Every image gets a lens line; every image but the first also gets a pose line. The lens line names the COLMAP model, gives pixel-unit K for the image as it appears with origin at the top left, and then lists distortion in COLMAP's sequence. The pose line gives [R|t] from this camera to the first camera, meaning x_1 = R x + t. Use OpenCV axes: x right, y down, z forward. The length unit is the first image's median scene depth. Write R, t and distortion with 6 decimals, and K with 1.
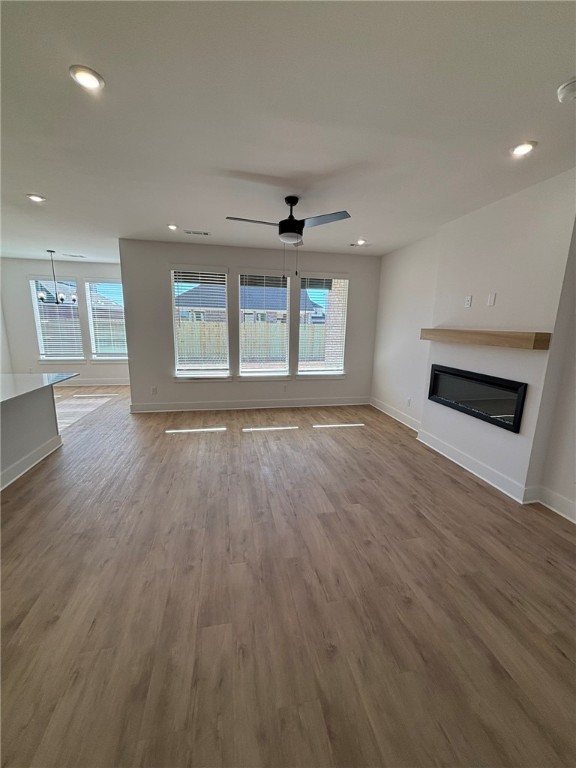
lens RADIAL K [[309.4, 0, 288.0], [0, 309.4, 384.0], [0, 0, 1]] dist [-0.000897, 0.004325]
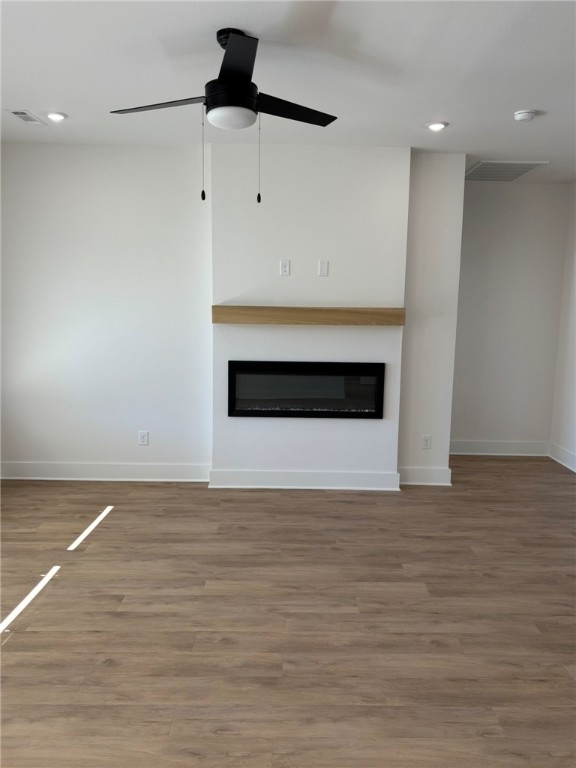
lens RADIAL K [[636.0, 0, 288.0], [0, 636.0, 384.0], [0, 0, 1]] dist [0.052971, -0.003054]
pose [[0.178980, -0.151496, 0.972119, -0.965013], [0.180520, 0.976356, 0.118921, -0.183365], [-0.967150, 0.154203, 0.202096, 0.768011]]
